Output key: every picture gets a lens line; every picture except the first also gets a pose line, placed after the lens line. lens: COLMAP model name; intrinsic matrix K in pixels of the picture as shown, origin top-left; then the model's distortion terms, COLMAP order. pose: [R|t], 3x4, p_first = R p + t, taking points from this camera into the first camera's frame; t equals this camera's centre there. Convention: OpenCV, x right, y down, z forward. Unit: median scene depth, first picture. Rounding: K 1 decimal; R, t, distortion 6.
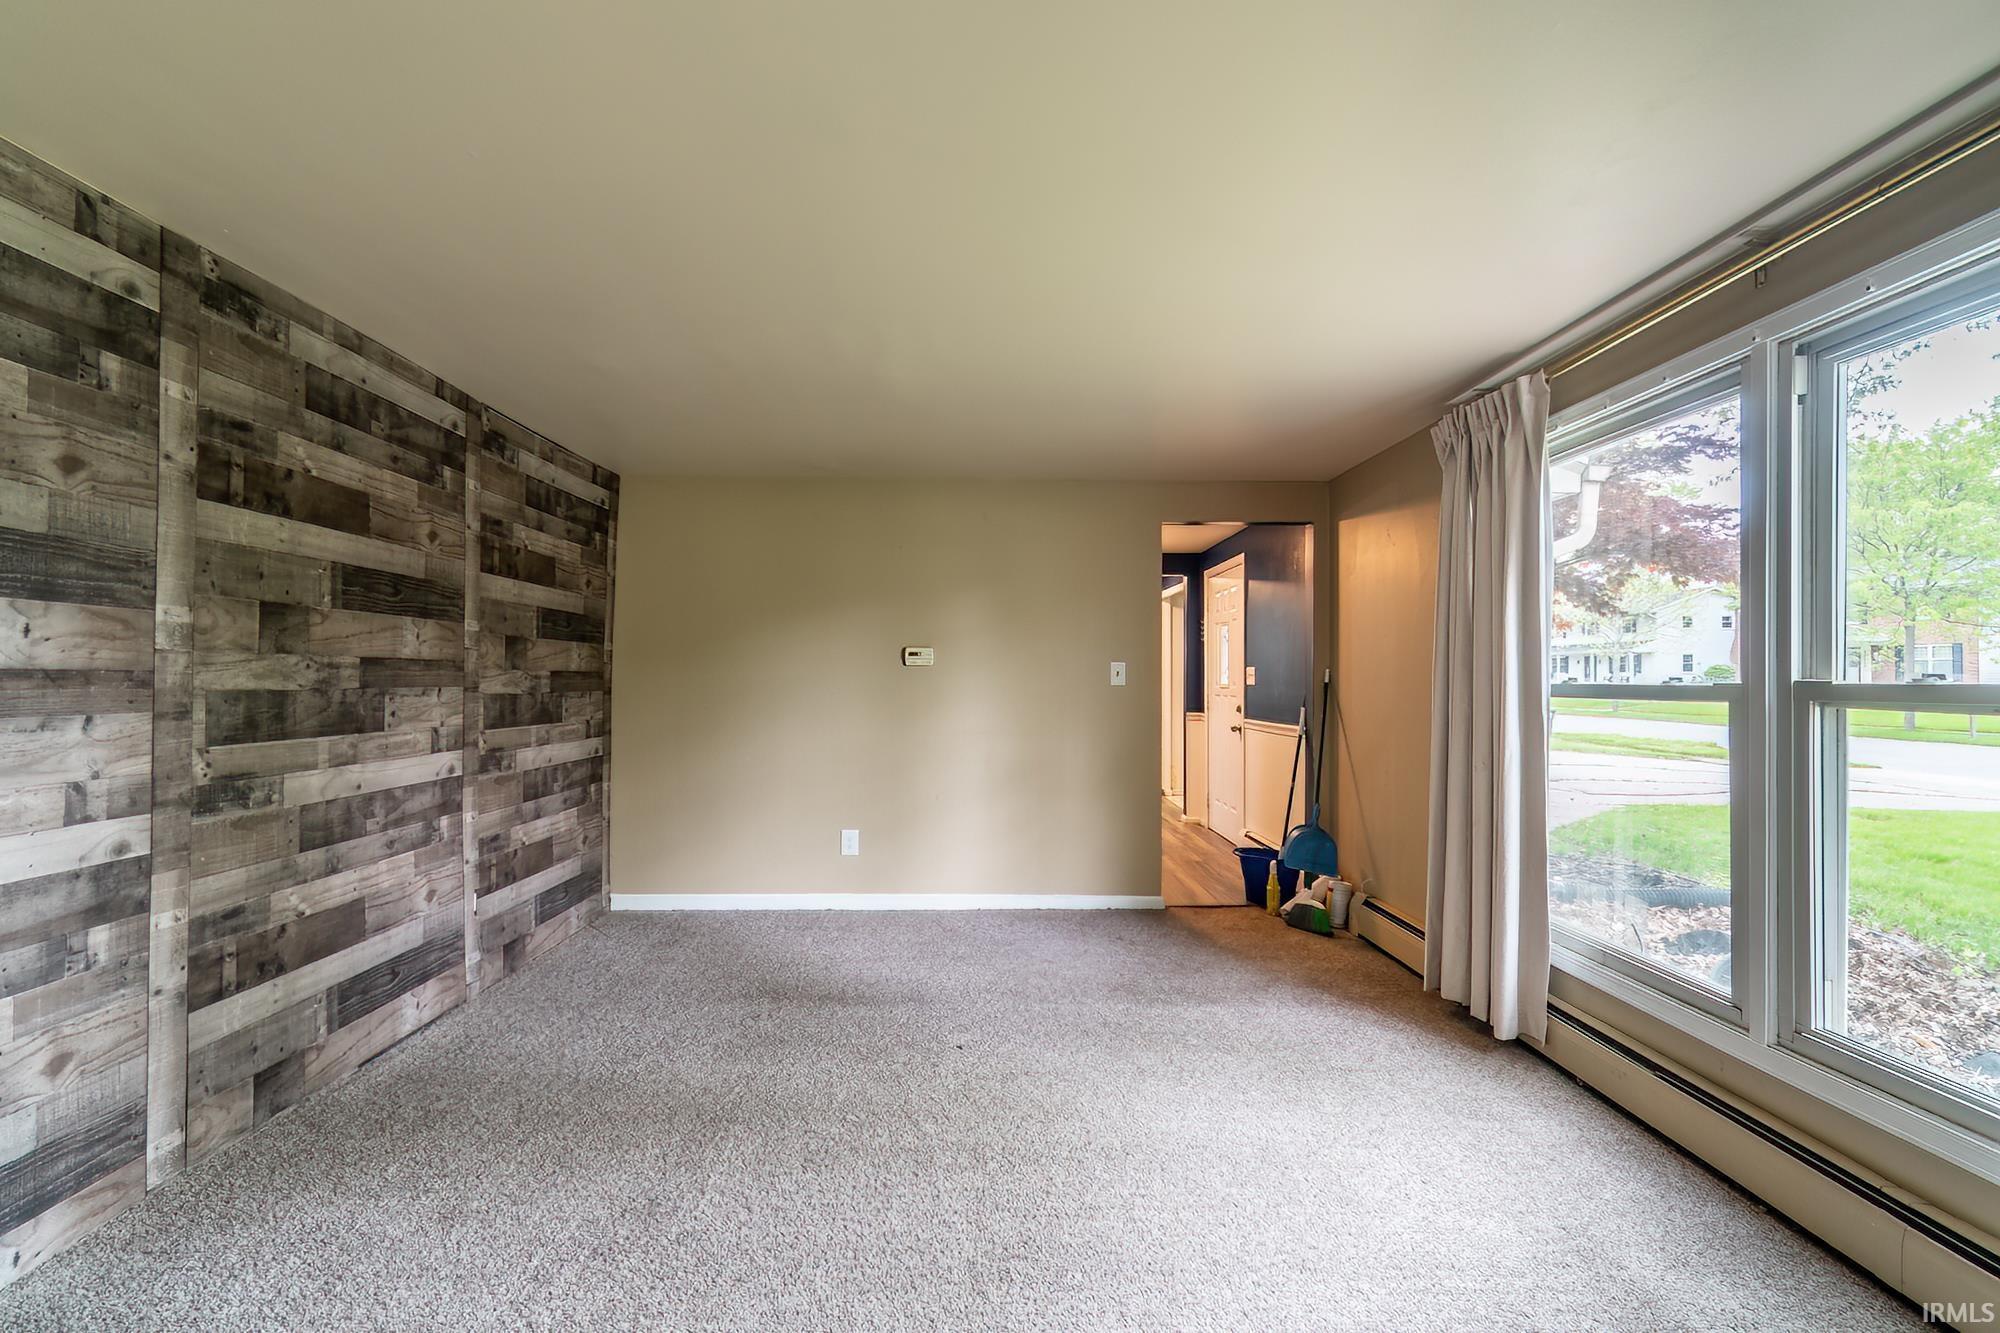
lens RADIAL K [[883.0, 0, 1013.8], [0, 883.0, 676.8], [0, 0, 1]] dist [-0.010134, 0.000791]
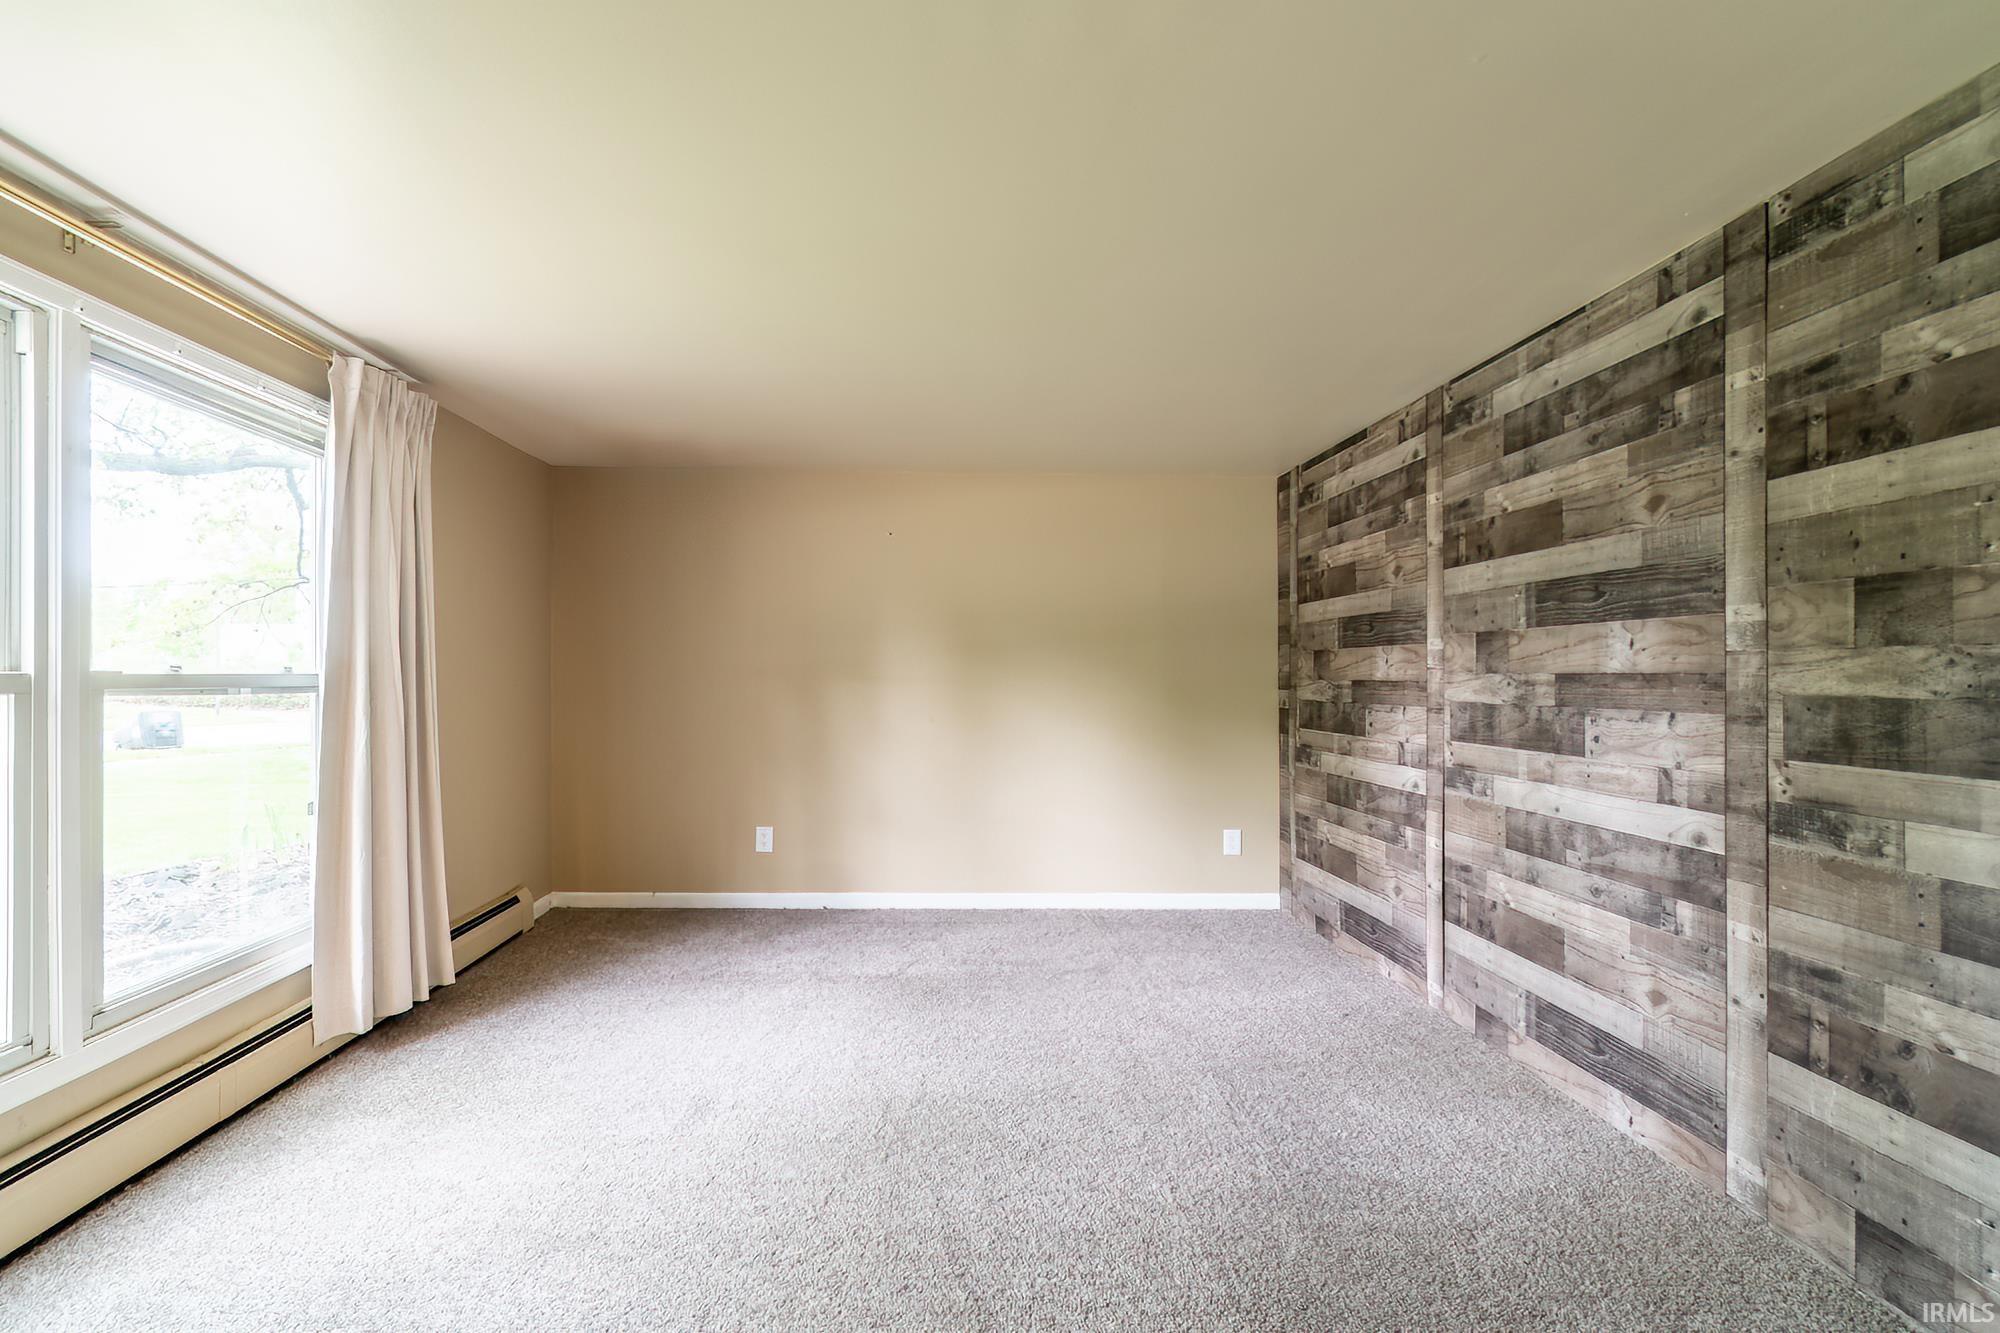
lens RADIAL K [[883.0, 0, 978.4], [0, 883.0, 672.9], [0, 0, 1]] dist [-0.010134, 0.000791]
pose [[-0.999873, -0.007792, -0.013931, -0.111249], [-0.007696, 0.999947, -0.006887, 0.006079], [0.013983, -0.006779, -0.999879, 1.907259]]
